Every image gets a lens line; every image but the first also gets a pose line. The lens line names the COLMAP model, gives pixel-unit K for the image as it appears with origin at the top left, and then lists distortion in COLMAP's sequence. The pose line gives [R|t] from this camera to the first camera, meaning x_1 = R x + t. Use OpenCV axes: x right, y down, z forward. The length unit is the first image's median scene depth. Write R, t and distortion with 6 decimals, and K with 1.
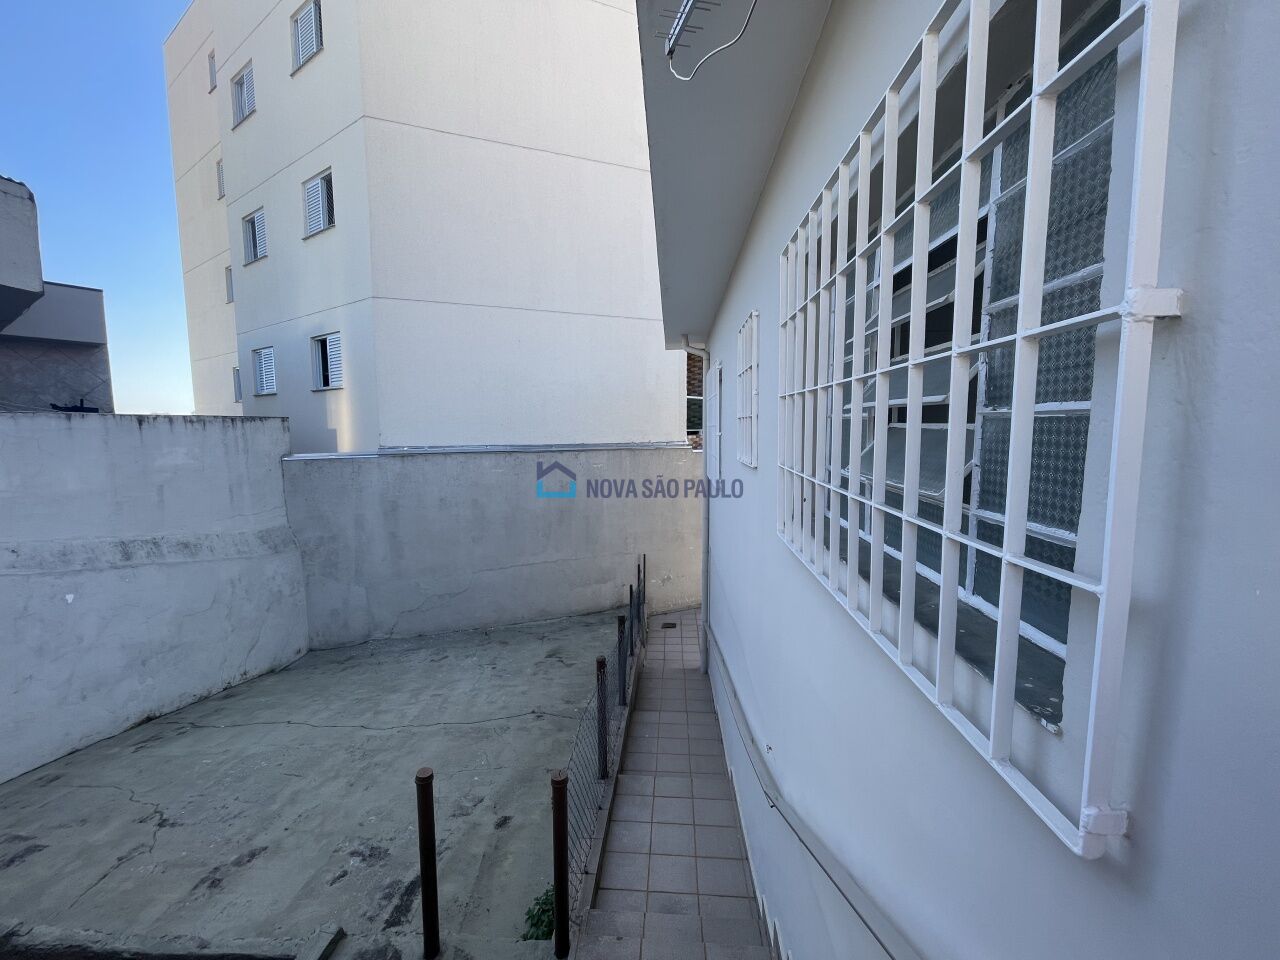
lens RADIAL K [[515.5, 0, 638.0], [0, 515.5, 475.1], [0, 0, 1]] dist [-0.001873, -0.000588]
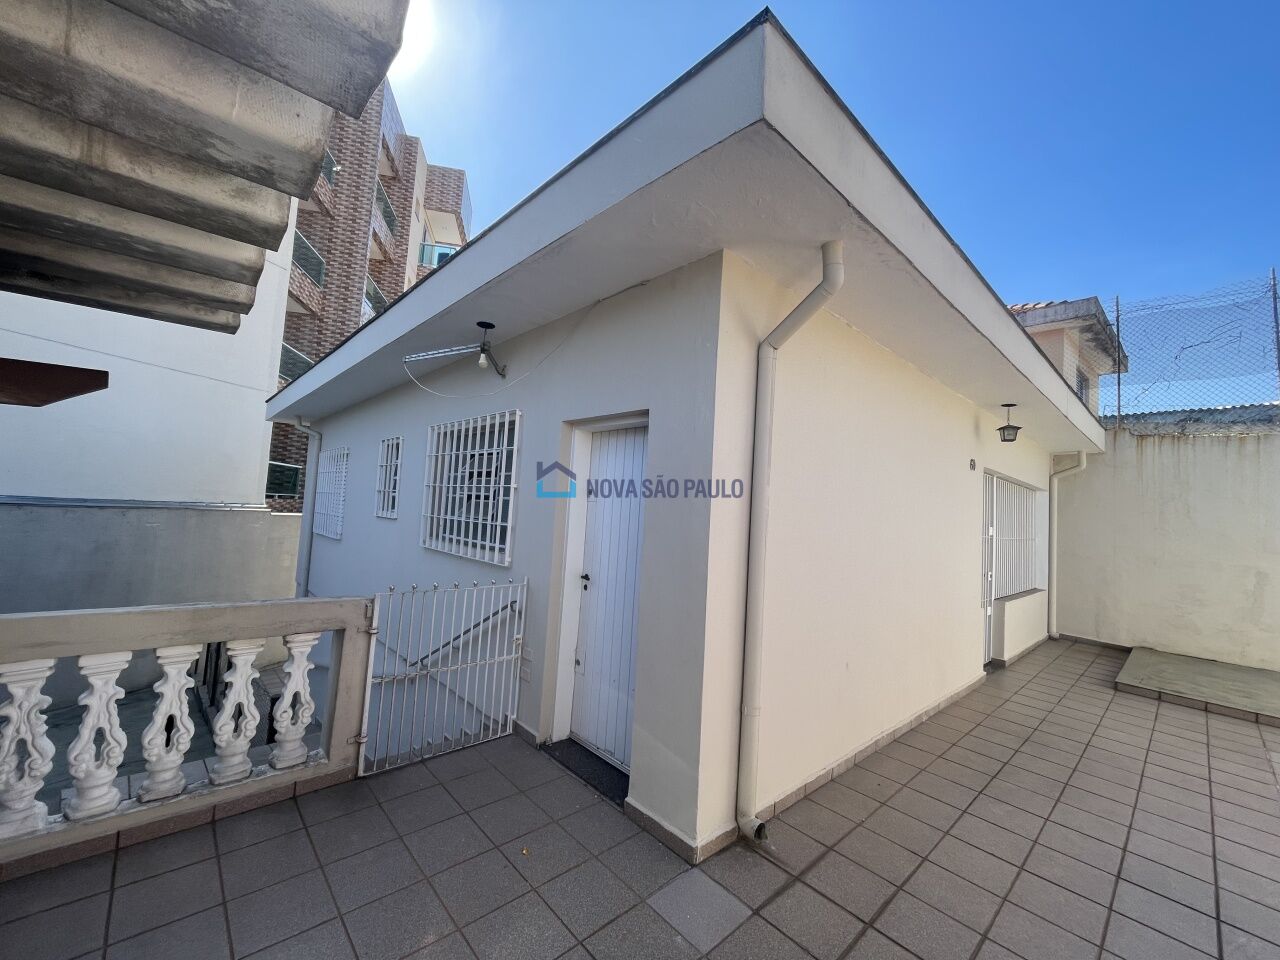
lens RADIAL K [[515.5, 0, 640.7], [0, 515.5, 477.2], [0, 0, 1]] dist [-0.001873, -0.000588]
pose [[0.677288, 0.097077, 0.729285, -1.542913], [0.006230, 0.990464, -0.137629, 0.281612], [-0.735692, 0.097758, 0.670225, -2.572747]]
